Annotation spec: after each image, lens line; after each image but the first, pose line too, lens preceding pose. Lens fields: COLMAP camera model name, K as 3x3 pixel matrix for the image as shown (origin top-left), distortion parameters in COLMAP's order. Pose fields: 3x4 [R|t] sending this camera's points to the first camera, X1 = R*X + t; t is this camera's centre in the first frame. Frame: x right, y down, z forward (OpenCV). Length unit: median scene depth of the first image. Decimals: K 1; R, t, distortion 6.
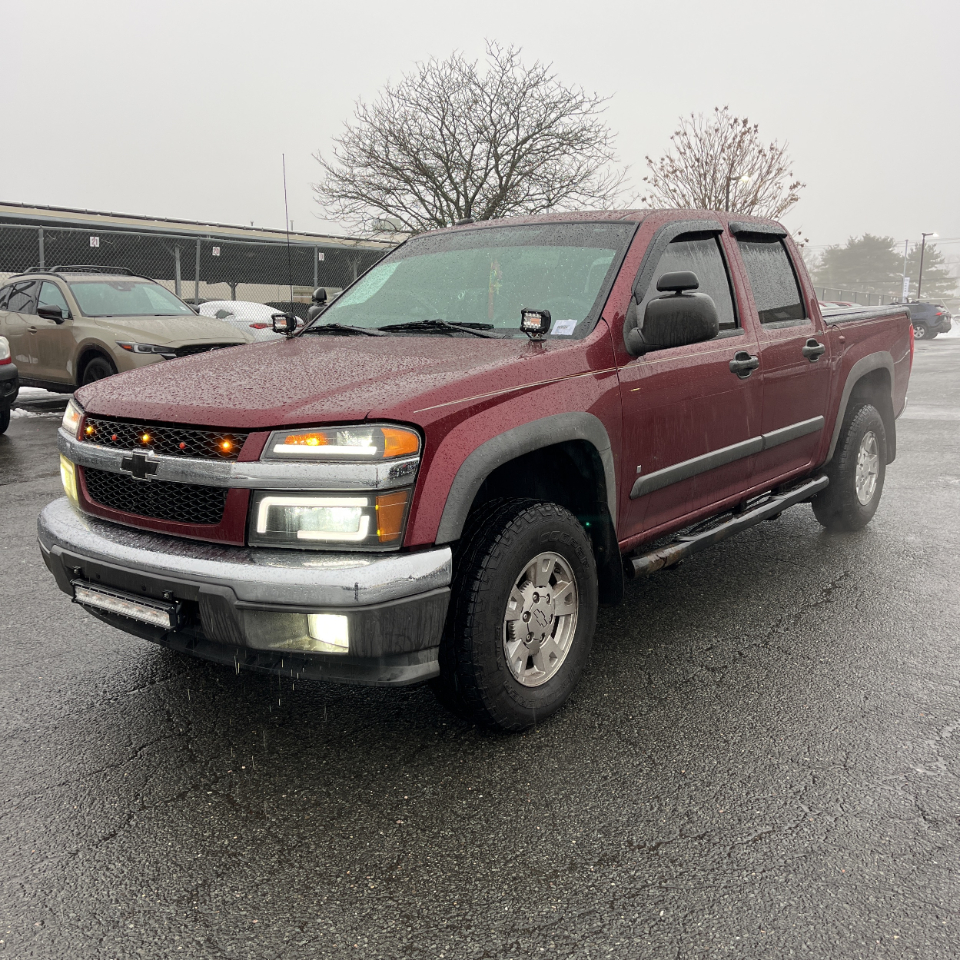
lens RADIAL K [[977.7, 0, 486.3], [0, 977.7, 477.0], [0, 0, 1]] dist [0.045416, -0.037135]
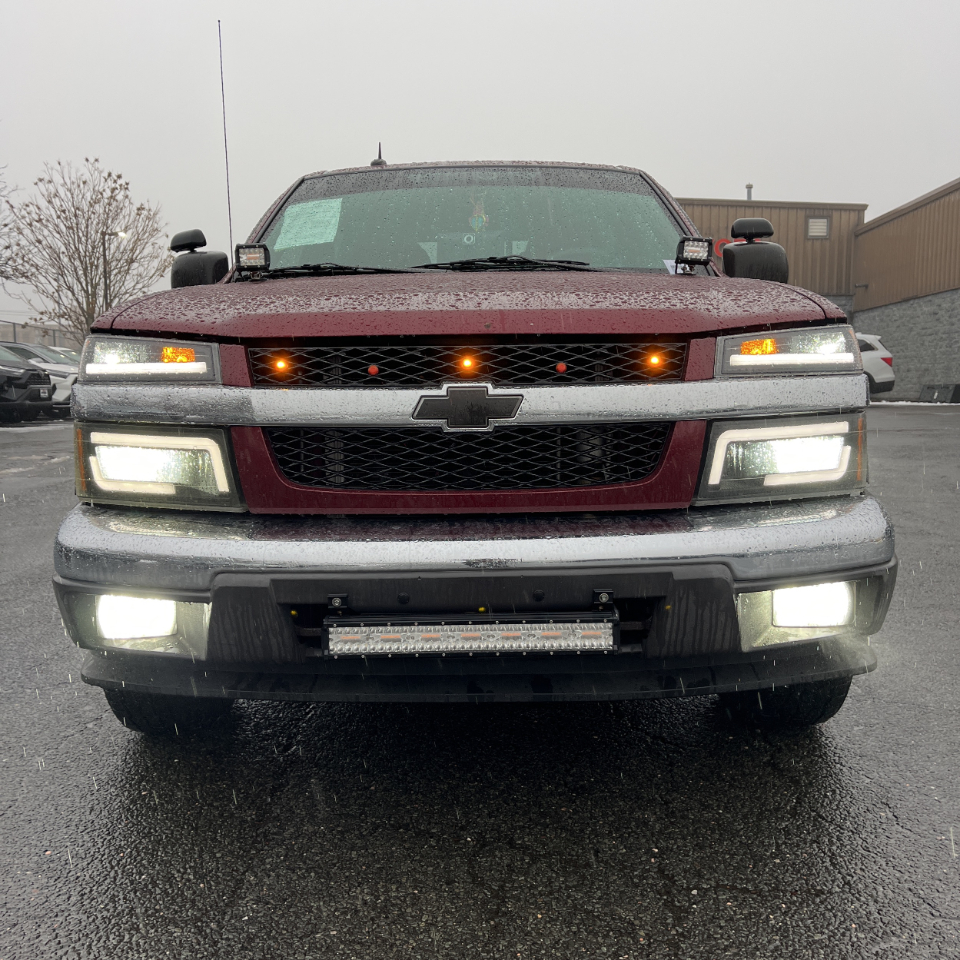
lens RADIAL K [[977.7, 0, 486.3], [0, 977.7, 477.0], [0, 0, 1]] dist [0.045416, -0.037135]
pose [[0.788788, -0.063687, 0.611357, -0.722854], [0.107620, 0.993563, -0.035350, 0.054500], [-0.605171, 0.093678, 0.790565, 0.516661]]
